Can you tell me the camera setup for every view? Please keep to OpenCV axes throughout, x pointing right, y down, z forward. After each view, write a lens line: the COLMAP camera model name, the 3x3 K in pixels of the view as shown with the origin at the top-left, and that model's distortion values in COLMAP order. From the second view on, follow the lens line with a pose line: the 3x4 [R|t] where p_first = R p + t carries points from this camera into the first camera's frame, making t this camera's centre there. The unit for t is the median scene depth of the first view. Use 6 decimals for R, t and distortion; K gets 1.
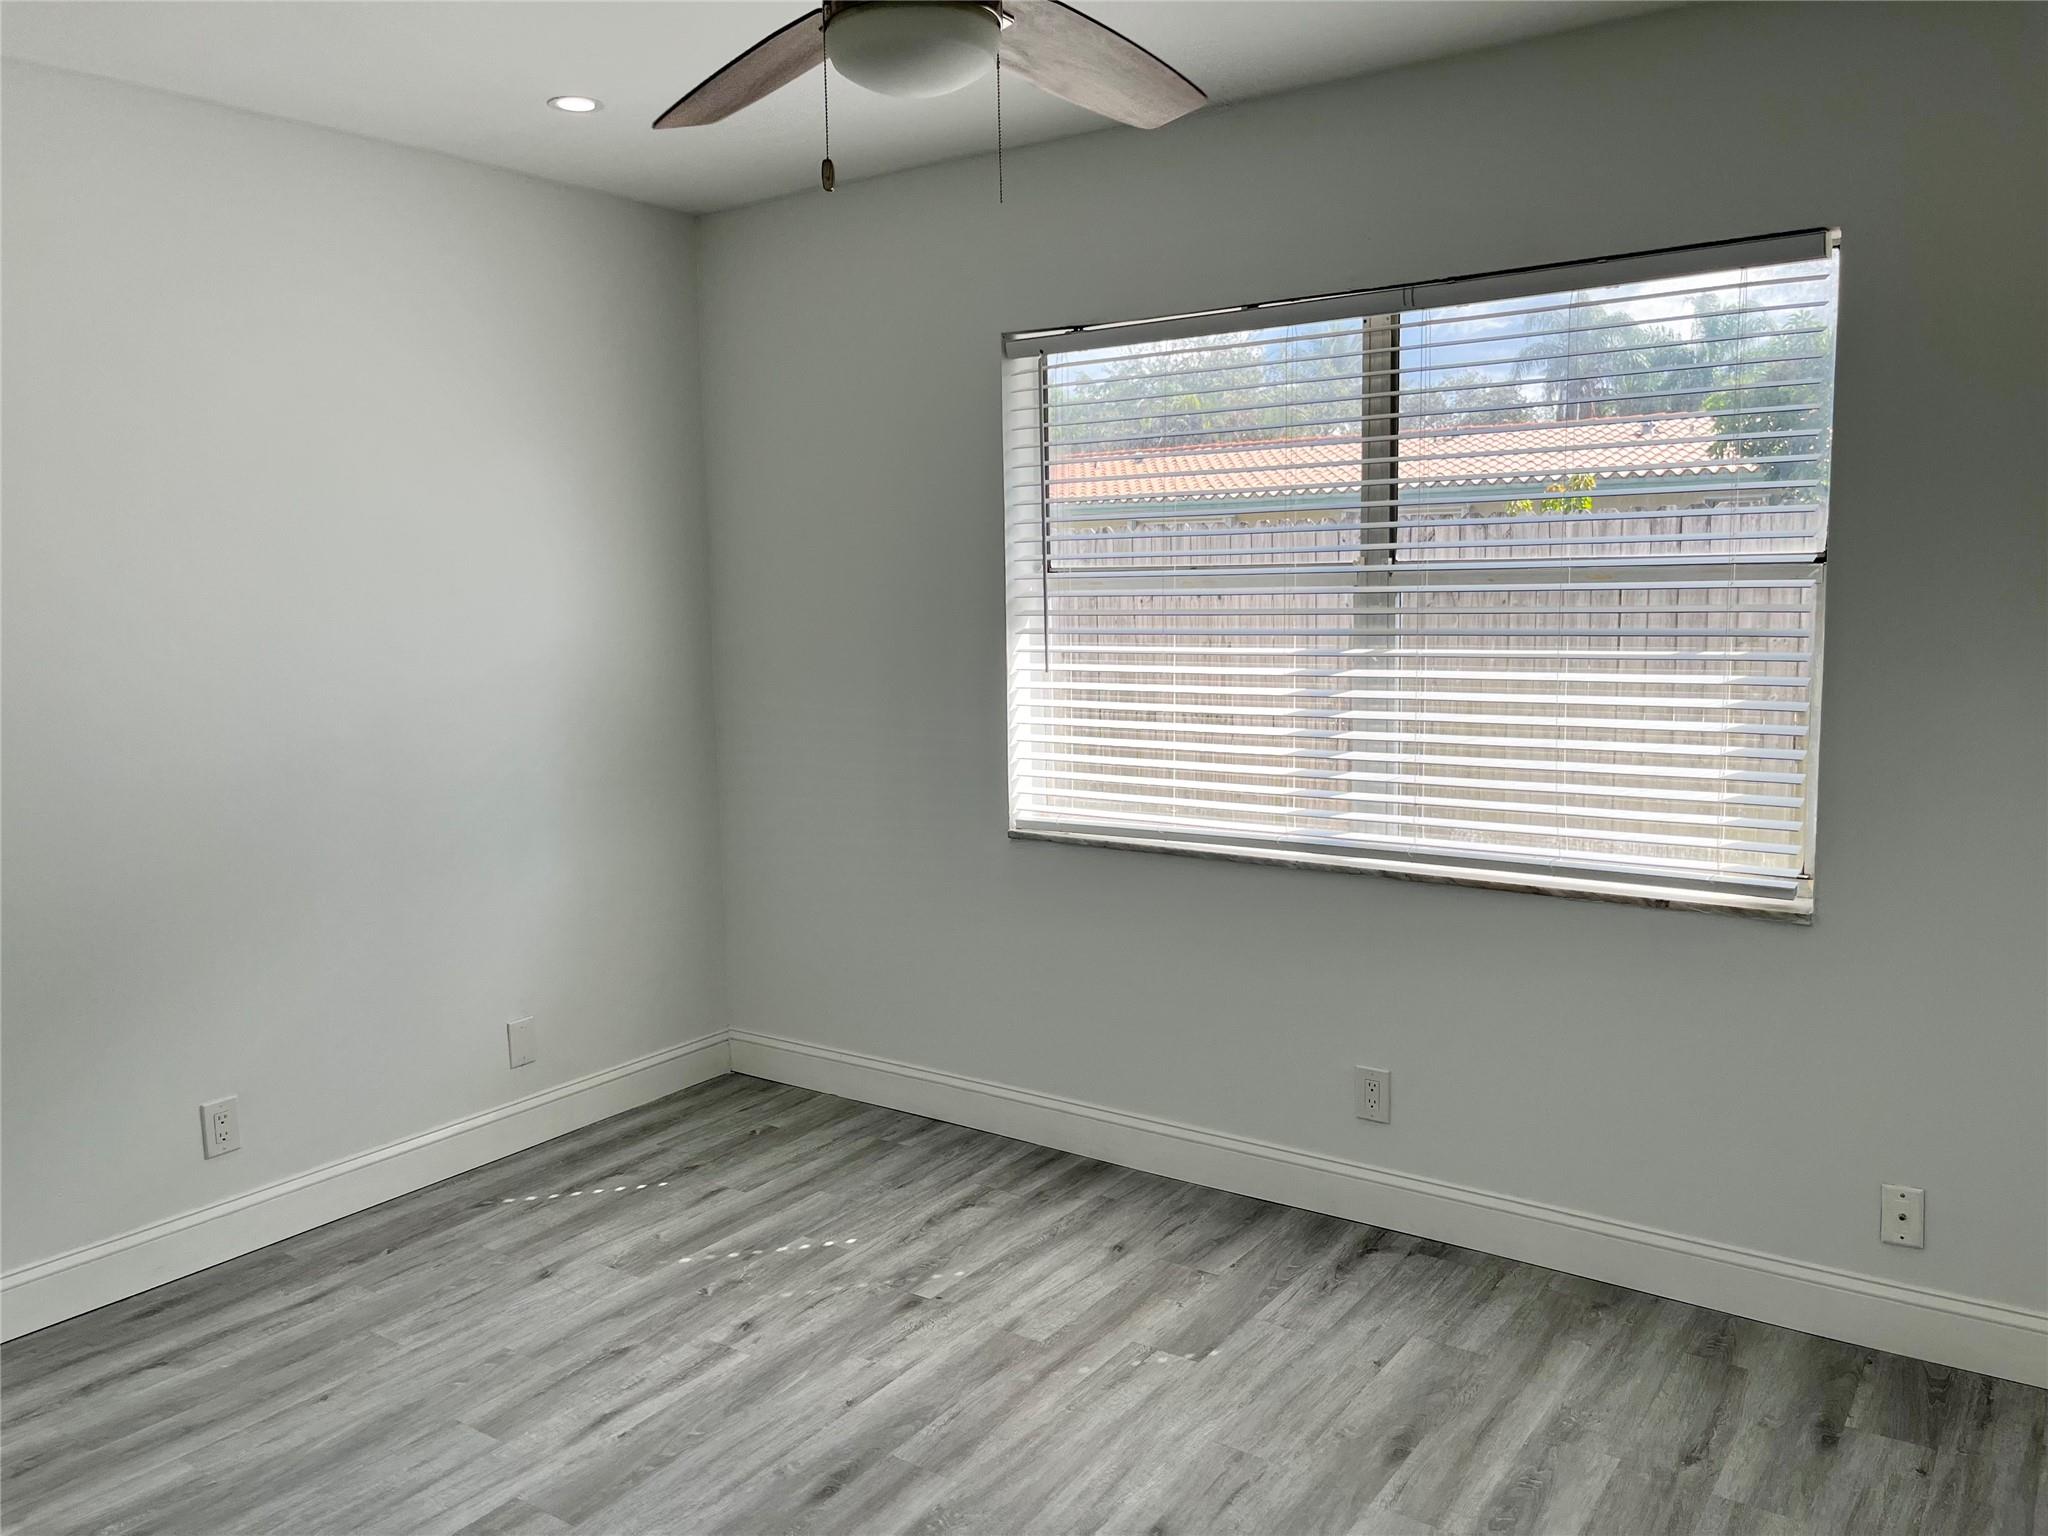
lens RADIAL K [[1533.5, 0, 1024.0], [0, 1533.5, 768.0], [0, 0, 1]] dist [0.001275, -0.007390]
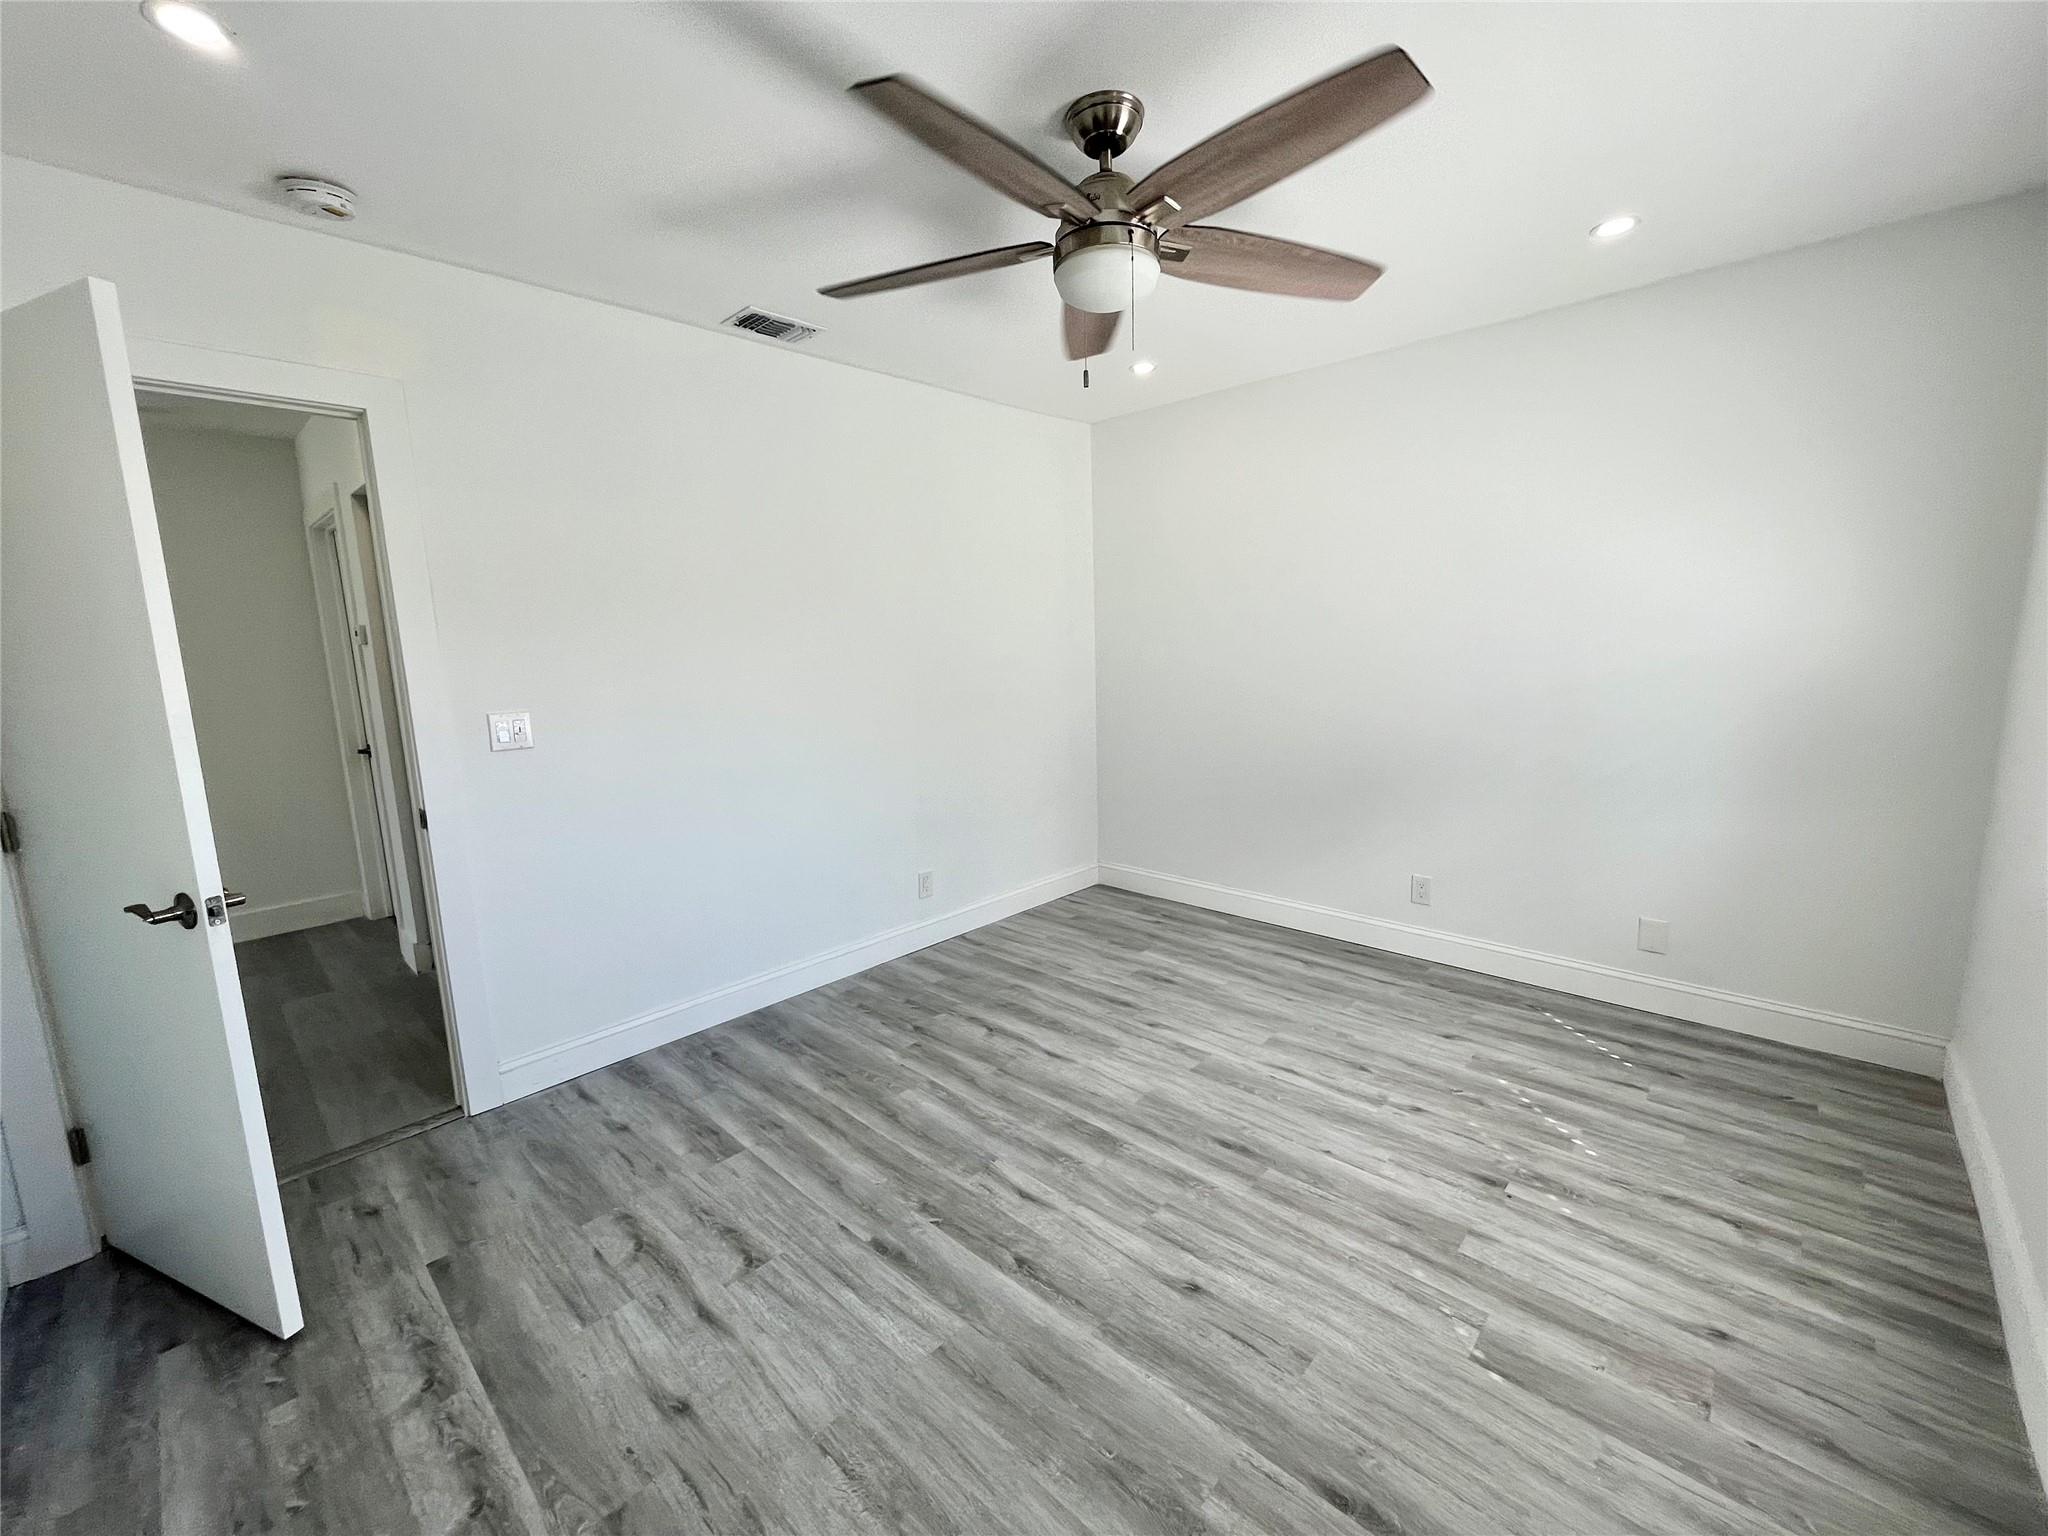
lens RADIAL K [[827.2, 0, 1014.3], [0, 827.2, 768.0], [0, 0, 1]] dist [-0.002842, -0.000162]
pose [[-0.138278, 0.178461, -0.974182, 0.548488], [-0.097987, 0.976340, 0.192765, -0.065570], [0.985534, 0.122112, -0.117520, 0.632663]]
